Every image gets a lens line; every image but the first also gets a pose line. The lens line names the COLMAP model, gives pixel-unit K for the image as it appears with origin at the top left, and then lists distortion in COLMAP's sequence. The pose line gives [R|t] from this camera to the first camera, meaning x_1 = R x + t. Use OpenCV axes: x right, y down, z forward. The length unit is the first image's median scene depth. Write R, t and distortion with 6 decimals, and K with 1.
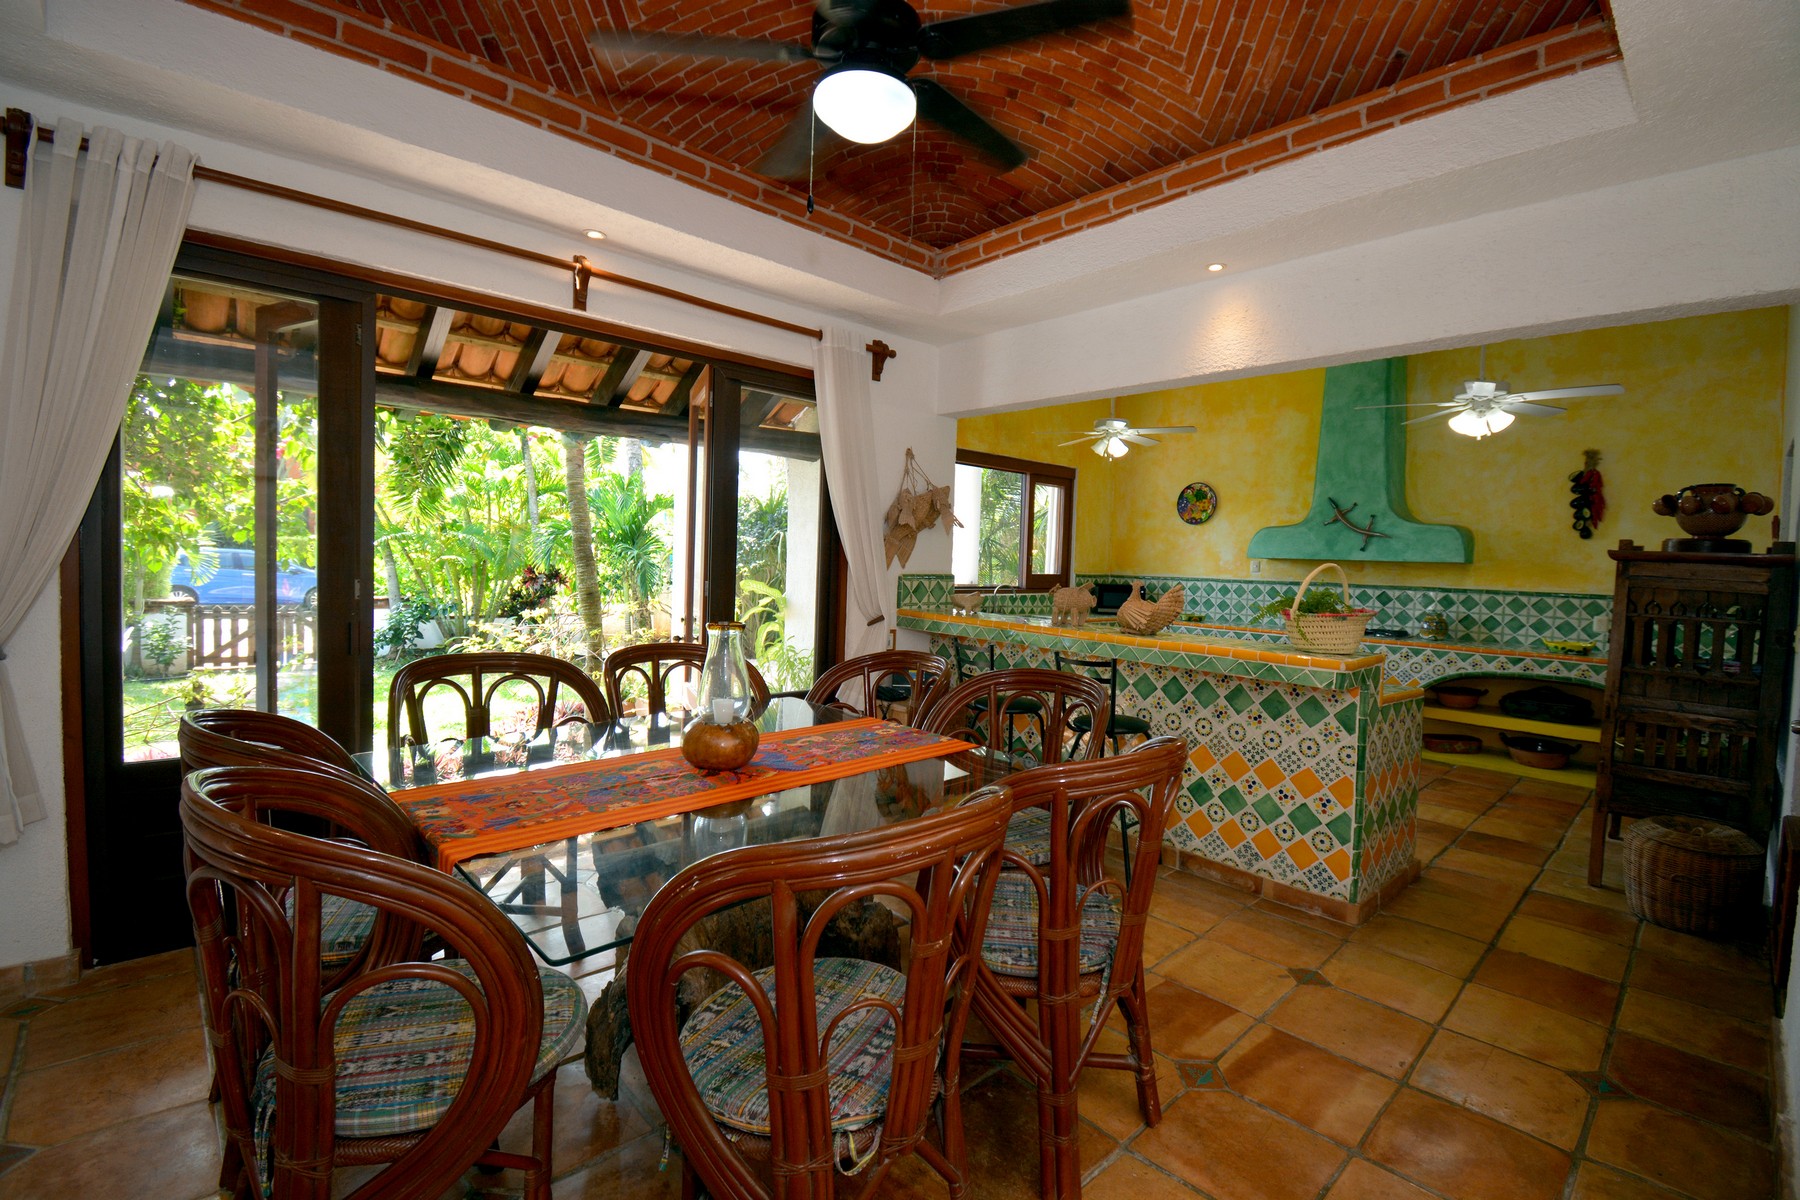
lens RADIAL K [[794.2, 0, 916.0], [0, 794.2, 588.1], [0, 0, 1]] dist [0.024943, -0.026645]
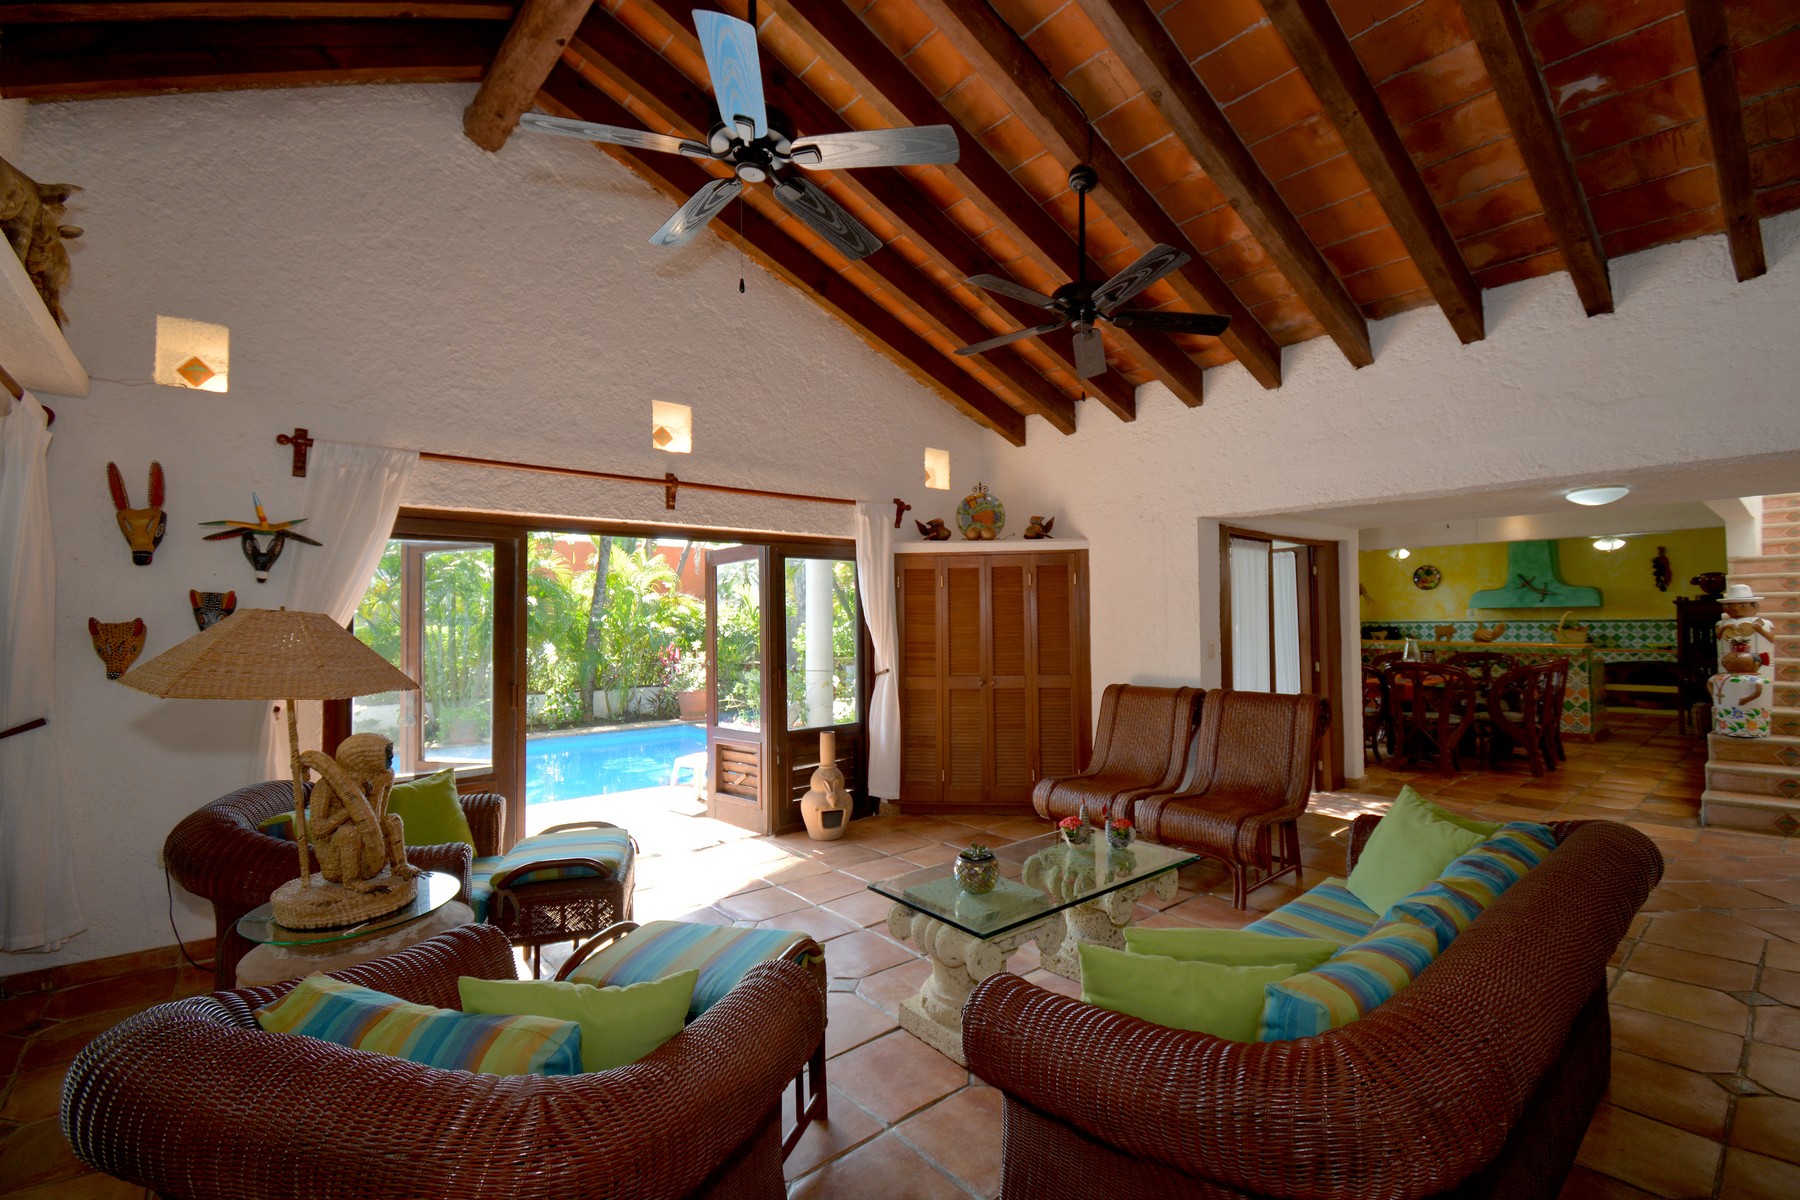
lens RADIAL K [[794.2, 0, 916.0], [0, 794.2, 588.1], [0, 0, 1]] dist [0.024943, -0.026645]
pose [[0.997398, -0.045643, -0.055801, -0.815609], [0.041261, 0.996153, -0.077314, 0.005159], [0.059115, 0.074810, 0.995444, -0.974083]]
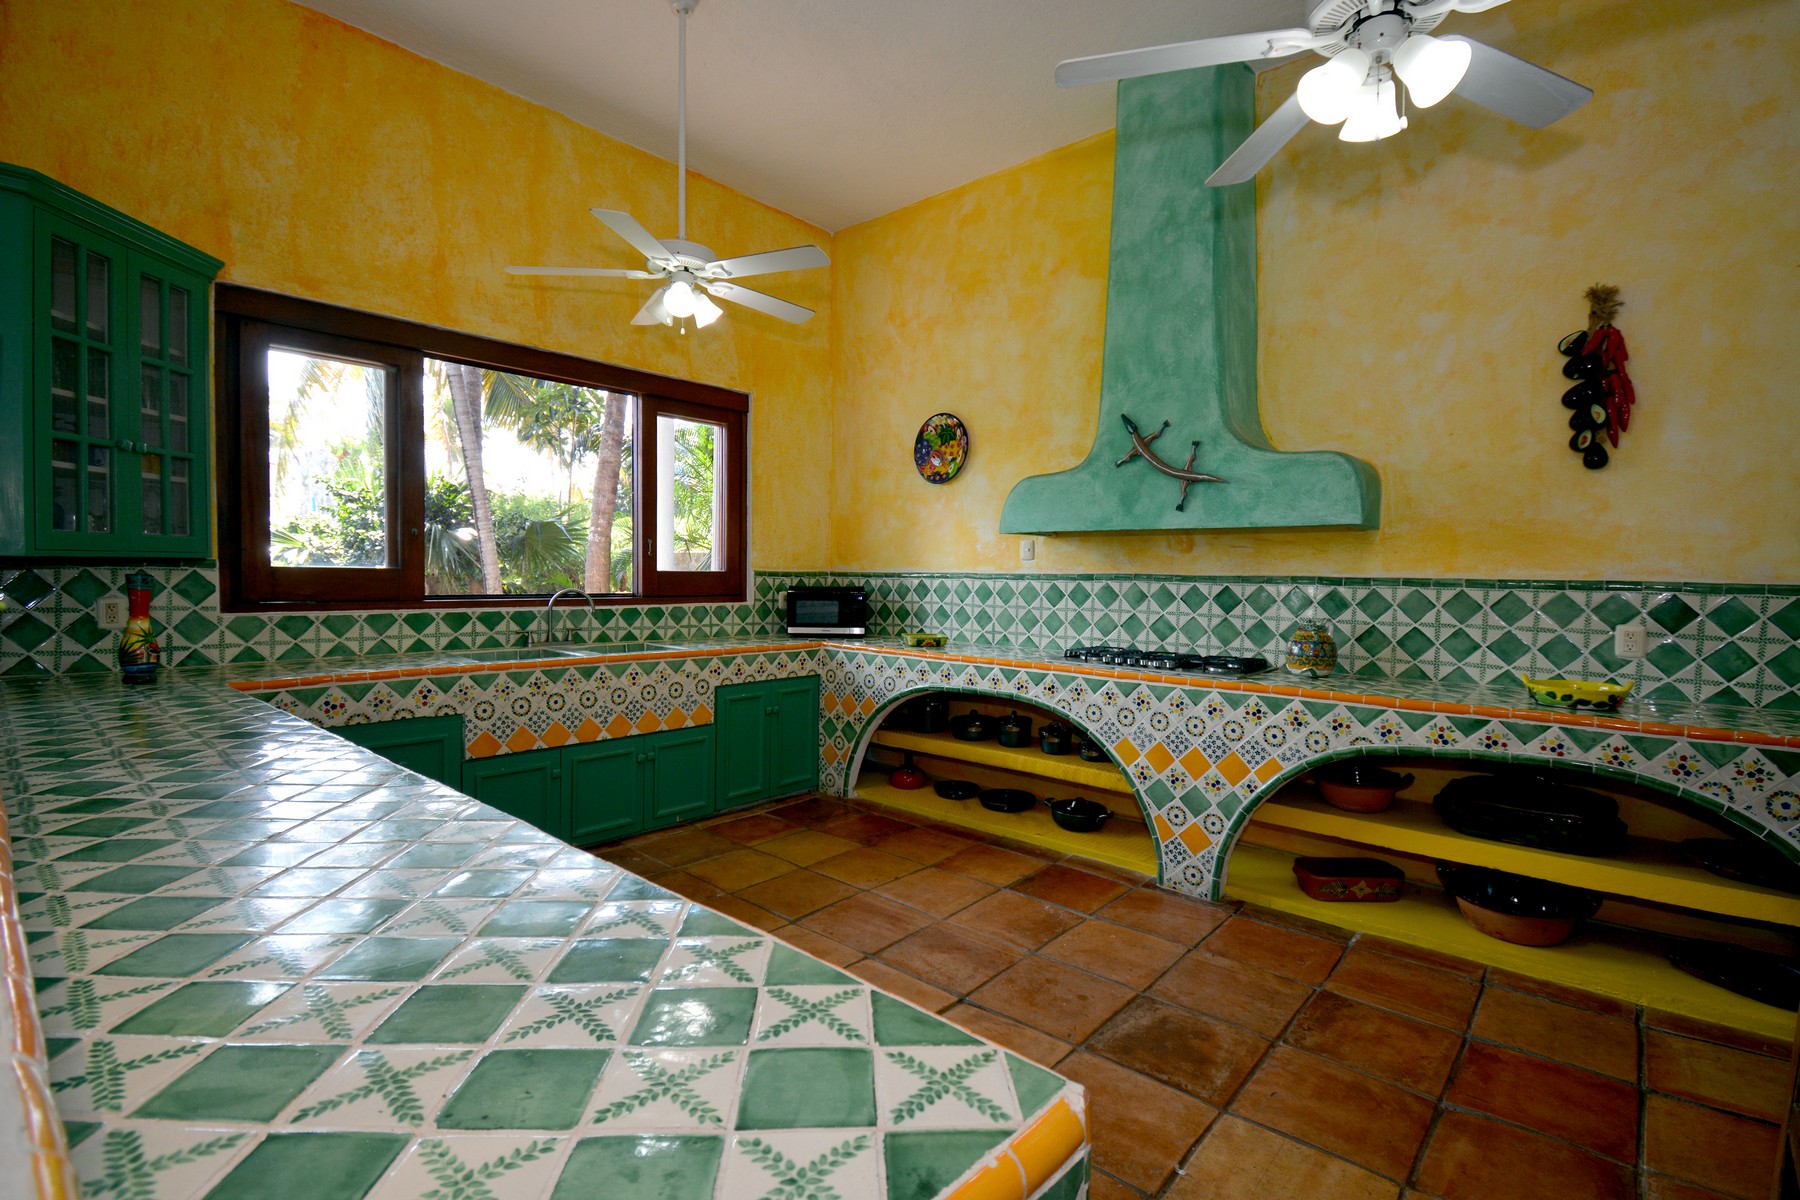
lens RADIAL K [[825.6, 0, 900.0], [0, 825.6, 600.0], [0, 0, 1]] dist [0.027829, -0.031188]
pose [[0.996791, -0.021760, 0.077037, 0.339909], [0.021927, 0.999759, -0.001326, 0.009687], [-0.076990, 0.003010, 0.997027, 0.479785]]
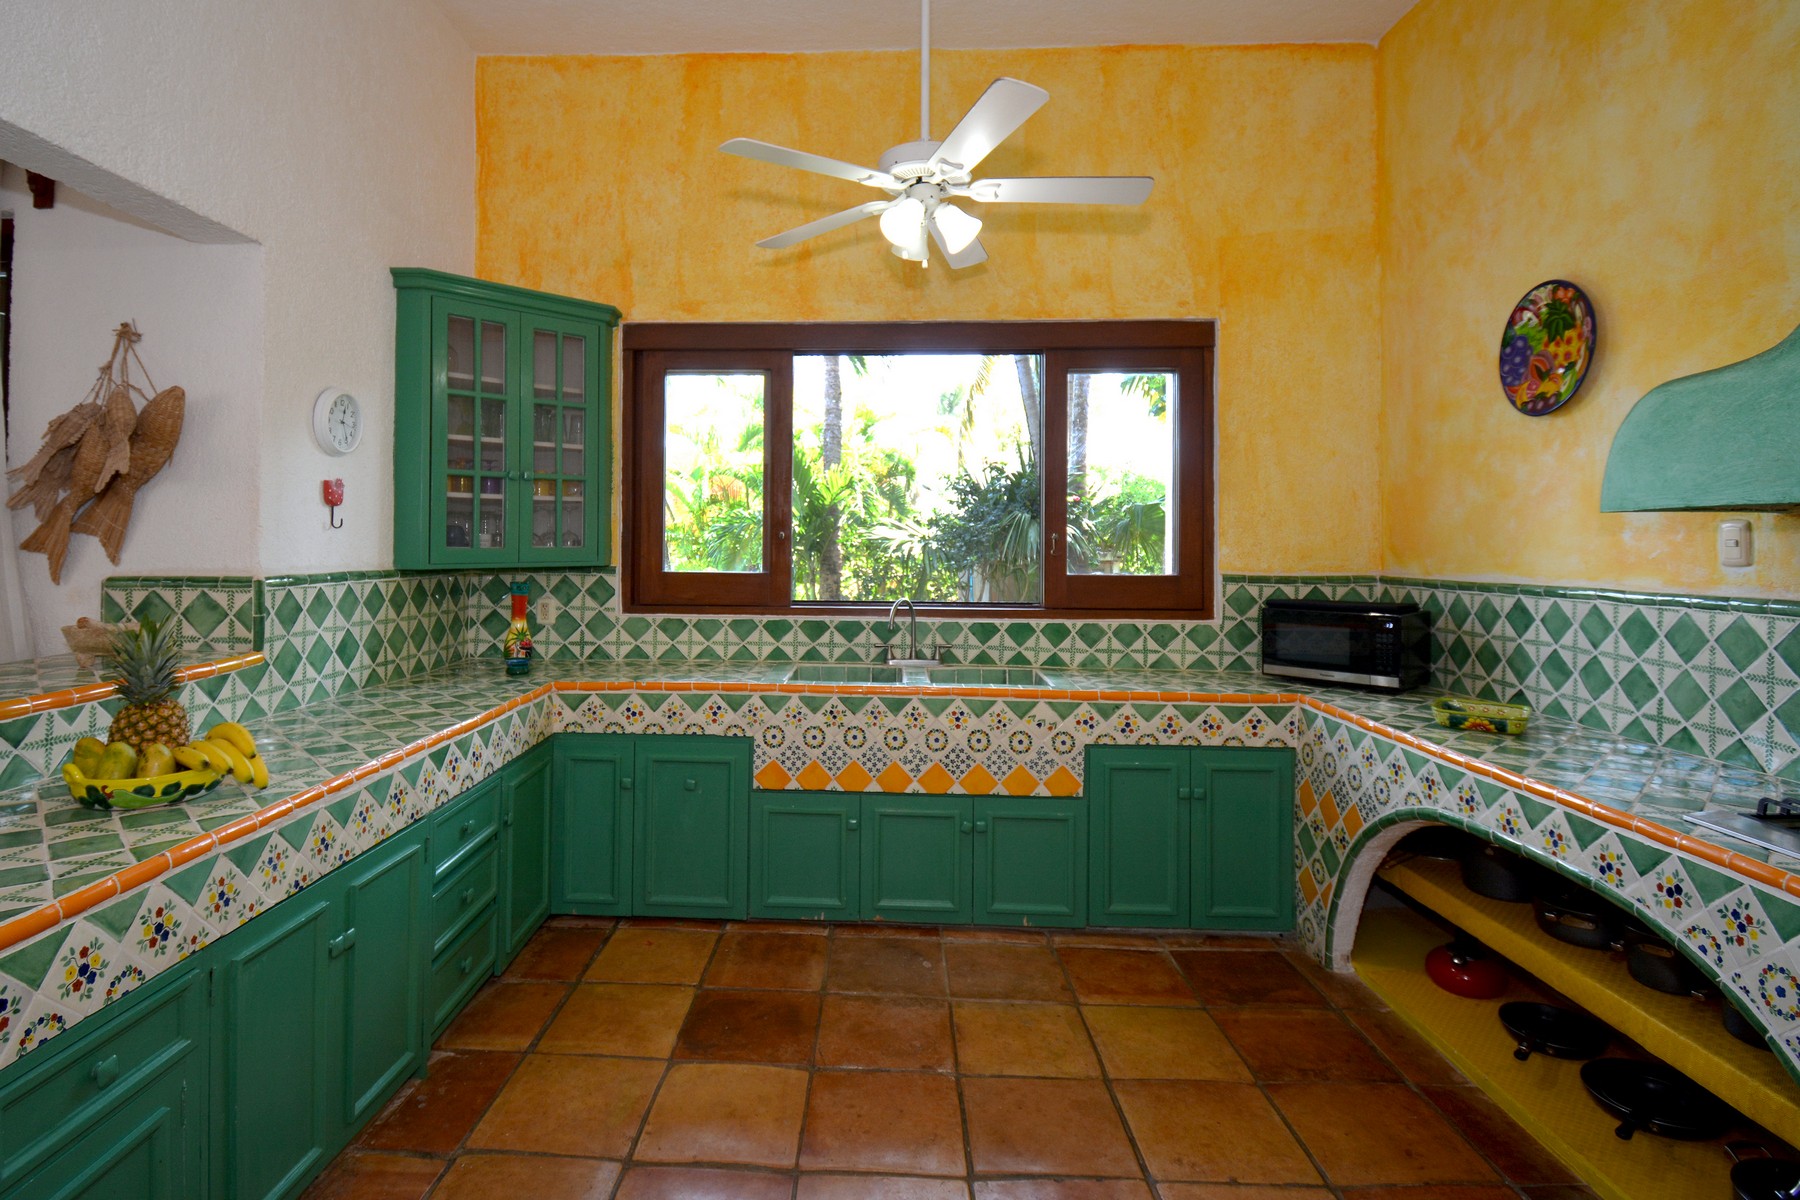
lens RADIAL K [[887.4, 0, 846.2], [0, 887.4, 526.6], [0, 0, 1]] dist [0.023103, -0.029097]
pose [[0.688084, -0.041759, -0.724428, 0.518957], [-0.011071, 0.997622, -0.068023, -0.012085], [0.725546, 0.054826, 0.685986, 0.707955]]
